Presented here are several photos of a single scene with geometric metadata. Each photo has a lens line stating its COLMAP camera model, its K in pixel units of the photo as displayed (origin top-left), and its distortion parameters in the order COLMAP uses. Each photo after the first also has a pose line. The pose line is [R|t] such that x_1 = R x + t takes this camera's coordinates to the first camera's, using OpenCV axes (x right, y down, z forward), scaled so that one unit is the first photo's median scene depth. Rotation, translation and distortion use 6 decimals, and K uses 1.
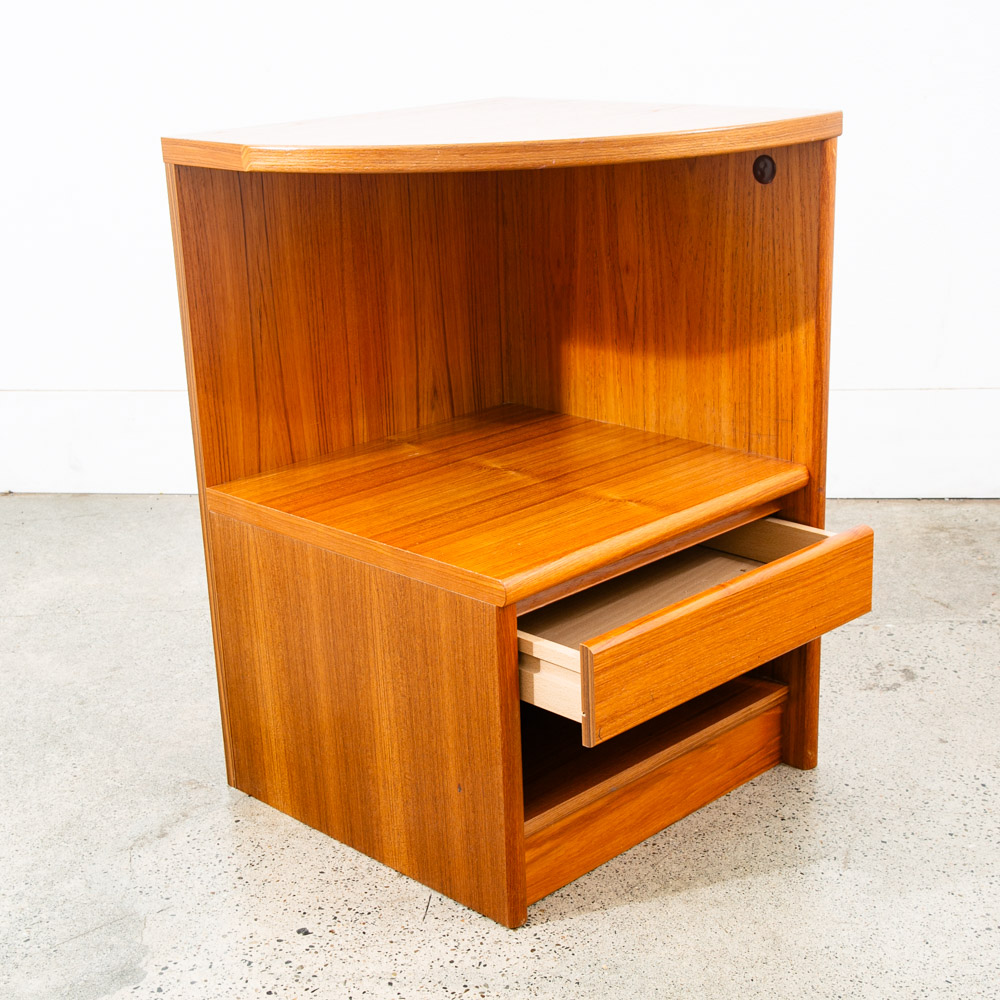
lens RADIAL K [[1680.6, 0, 492.9], [0, 1680.6, 577.4], [0, 0, 1]] dist [0.012610, 0.067194]
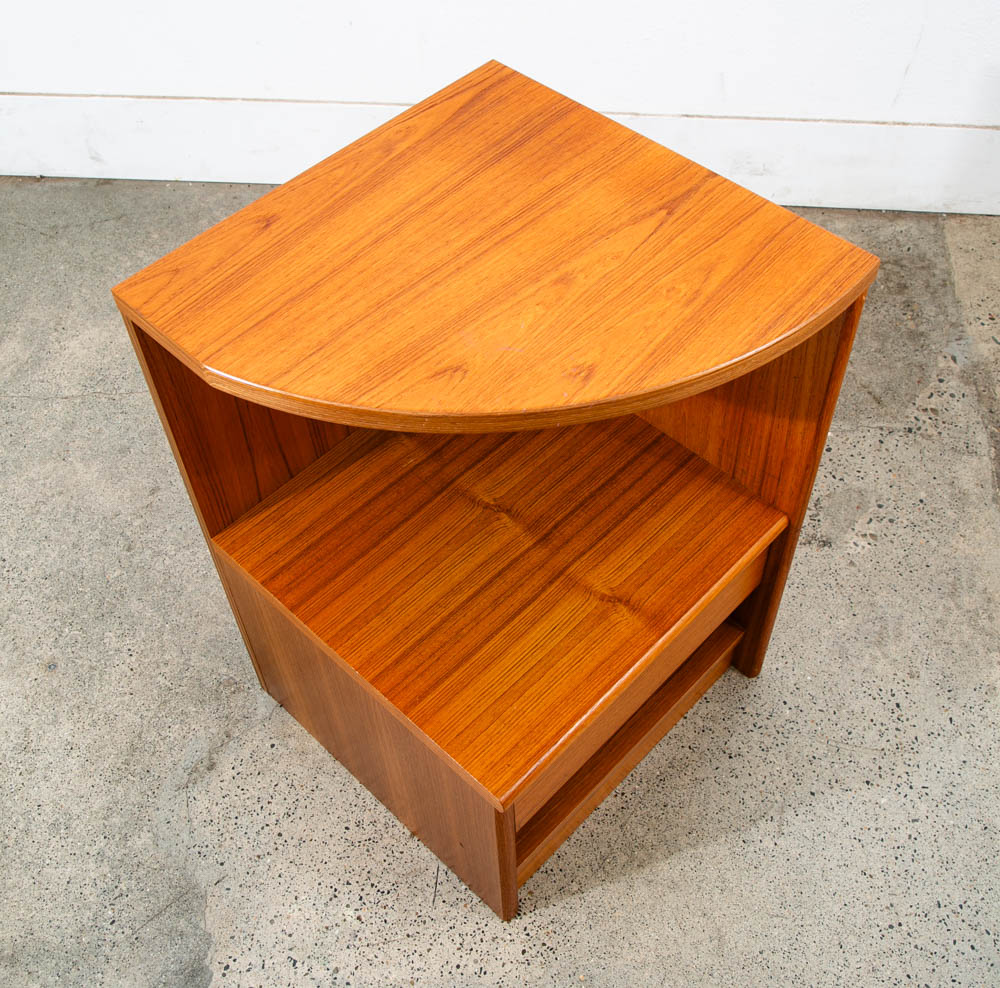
lens RADIAL K [[1185.6, 0, 494.2], [0, 1185.6, 459.5], [0, 0, 1]] dist [-0.079679, 0.072990]
pose [[0.999768, -0.013304, 0.016939, -0.006720], [0.002981, 0.864329, 0.502918, -0.461378], [-0.021332, -0.502751, 0.864168, 0.388619]]
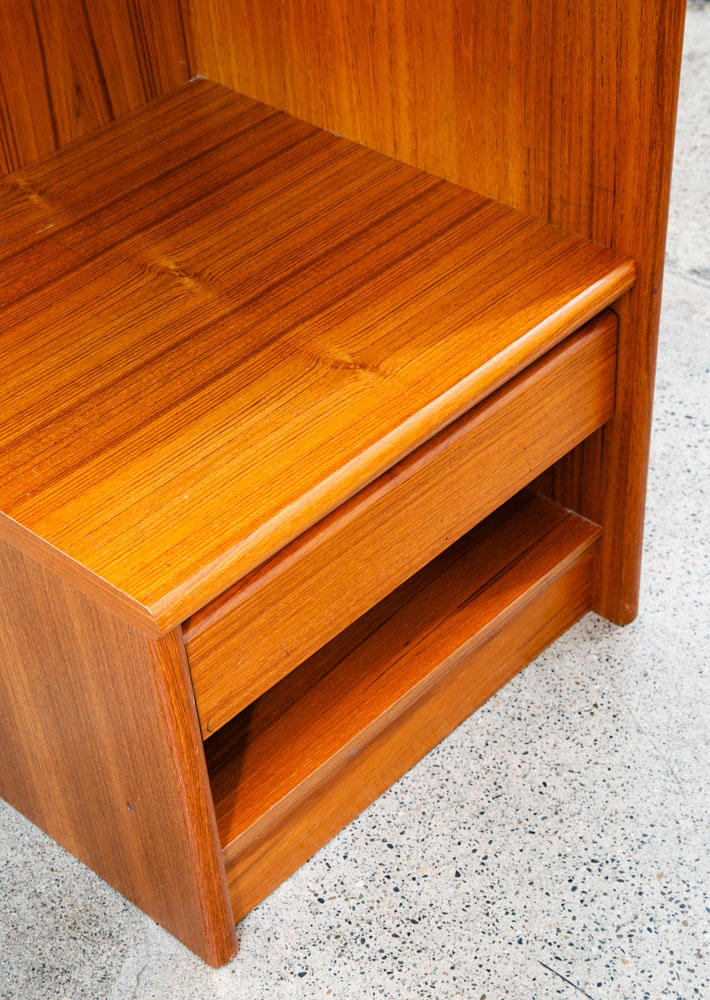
lens RADIAL K [[1710.6, 0, 370.9], [0, 1710.6, 564.2], [0, 0, 1]] dist [0.165848, 0.100207]
pose [[0.998788, -0.043722, 0.022609, 0.062458], [0.031832, 0.924095, 0.380835, -0.216000], [-0.037544, -0.379654, 0.924366, 0.331132]]
